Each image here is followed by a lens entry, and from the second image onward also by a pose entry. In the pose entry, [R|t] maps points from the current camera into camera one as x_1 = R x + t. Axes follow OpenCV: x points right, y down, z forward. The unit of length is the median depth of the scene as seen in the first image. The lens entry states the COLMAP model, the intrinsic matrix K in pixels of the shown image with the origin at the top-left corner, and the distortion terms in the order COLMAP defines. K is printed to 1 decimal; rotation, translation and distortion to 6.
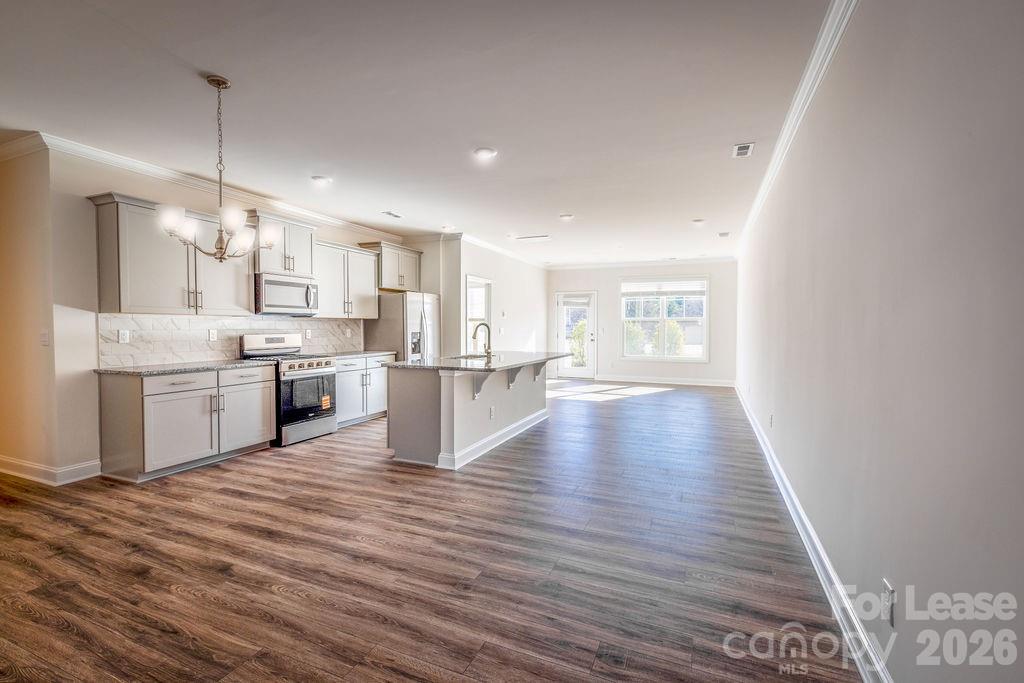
lens RADIAL K [[450.8, 0, 512.0], [0, 450.8, 341.5], [0, 0, 1]] dist [-0.000498, -0.000214]
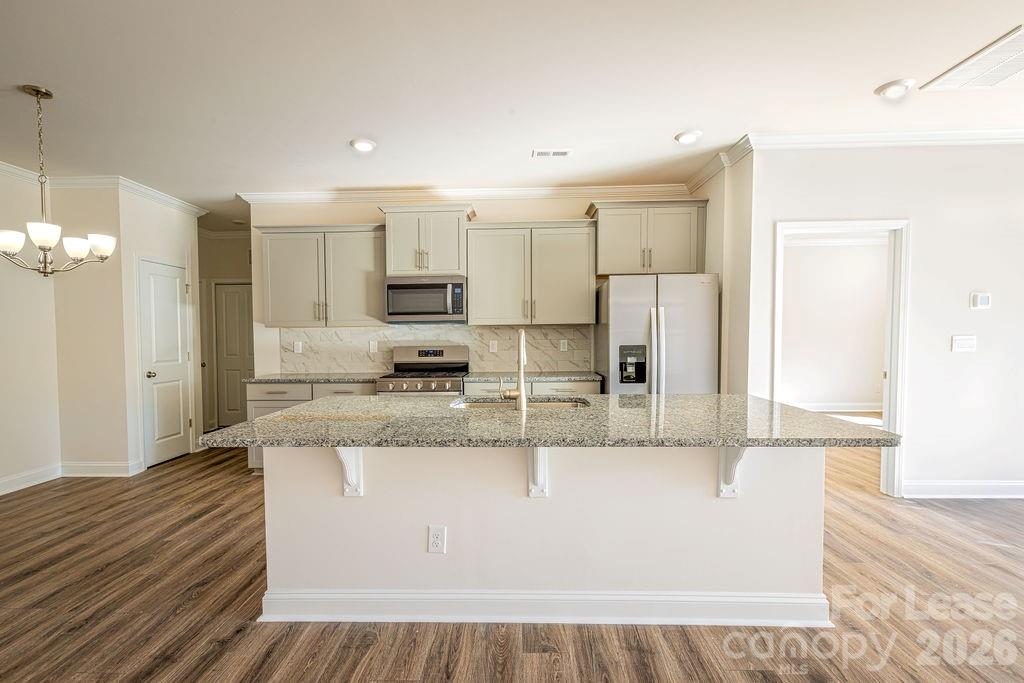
lens RADIAL K [[464.1, 0, 509.9], [0, 464.1, 352.2], [0, 0, 1]] dist [0.001534, 0.000179]
pose [[0.364360, 0.029262, -0.930798, 0.520047], [-0.021000, 0.999510, 0.023202, -0.042789], [0.931021, 0.011093, 0.364796, 1.214161]]
